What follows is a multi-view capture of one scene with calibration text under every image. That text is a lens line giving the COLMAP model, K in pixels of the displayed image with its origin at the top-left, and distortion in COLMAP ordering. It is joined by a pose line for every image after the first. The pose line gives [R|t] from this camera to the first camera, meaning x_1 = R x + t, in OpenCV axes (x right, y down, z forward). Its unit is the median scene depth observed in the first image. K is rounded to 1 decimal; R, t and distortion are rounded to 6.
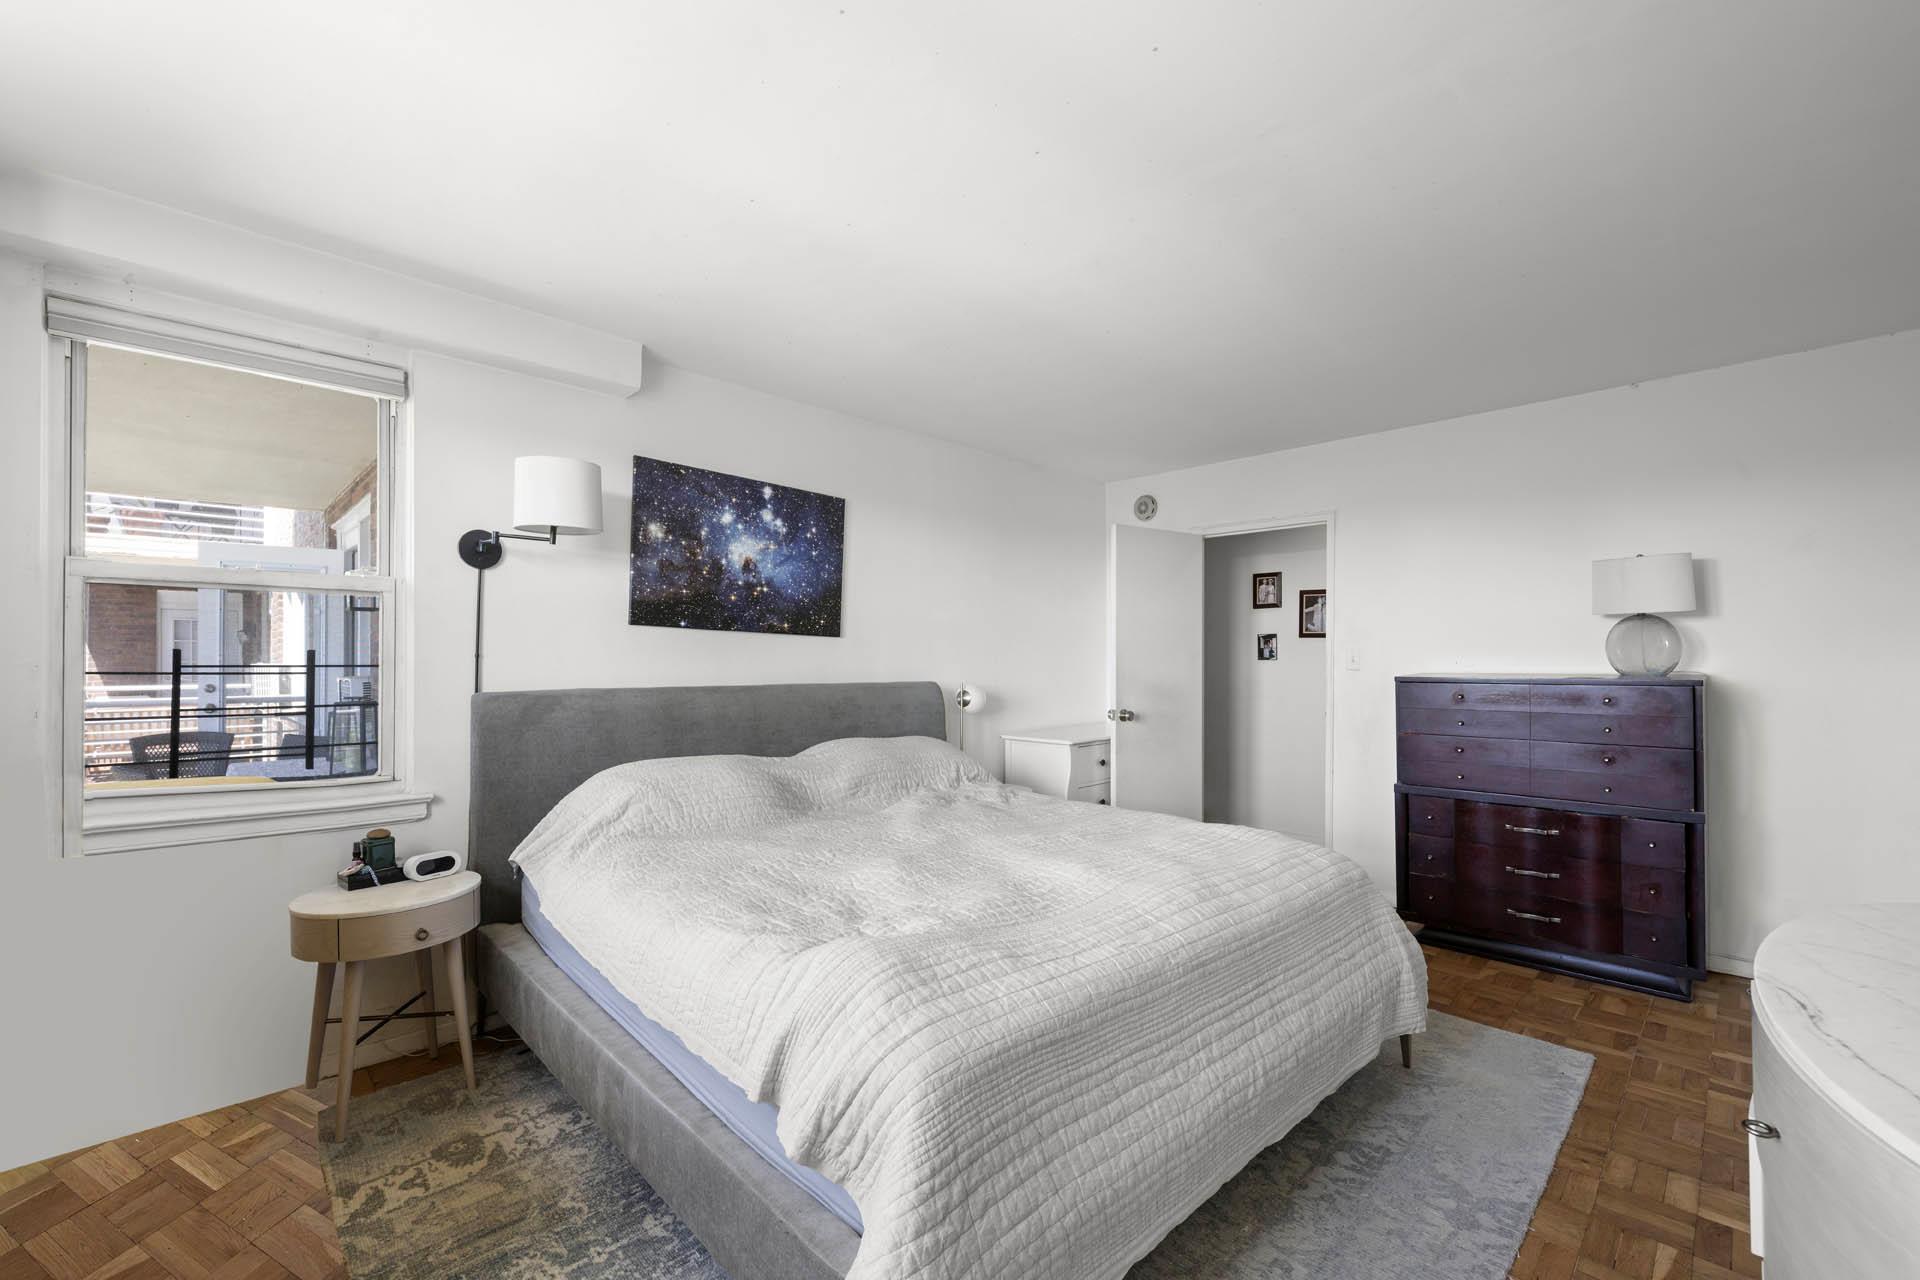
lens RADIAL K [[766.3, 0, 965.1], [0, 766.3, 646.6], [0, 0, 1]] dist [-0.001474, 0.000204]
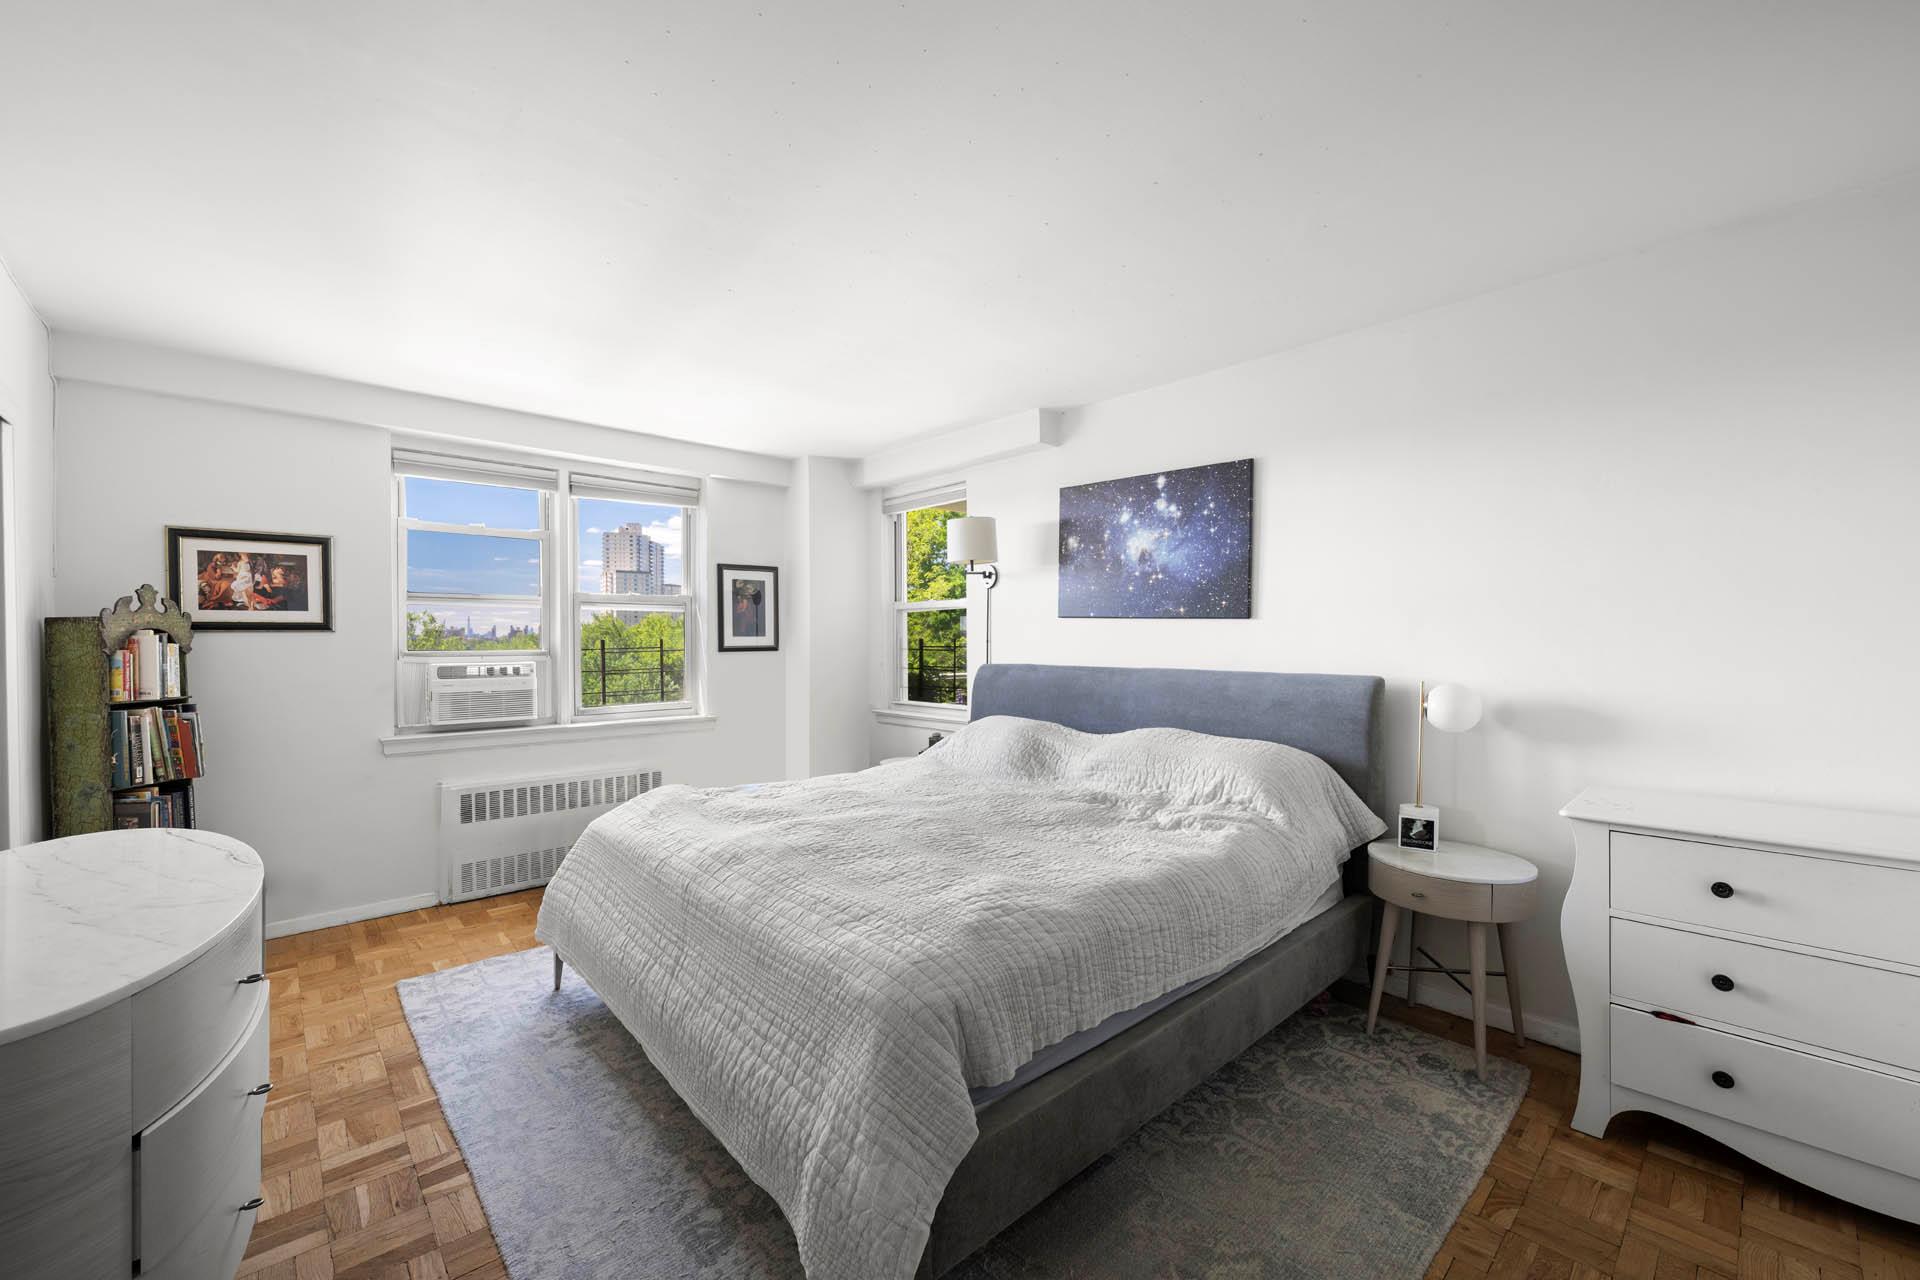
lens RADIAL K [[766.3, 0, 965.3], [0, 766.3, 646.6], [0, 0, 1]] dist [-0.001474, 0.000204]
pose [[-0.016293, 0.008213, -0.999834, 0.780162], [0.020322, 0.999762, 0.007881, 0.006471], [0.999661, -0.020191, -0.016457, 0.753613]]
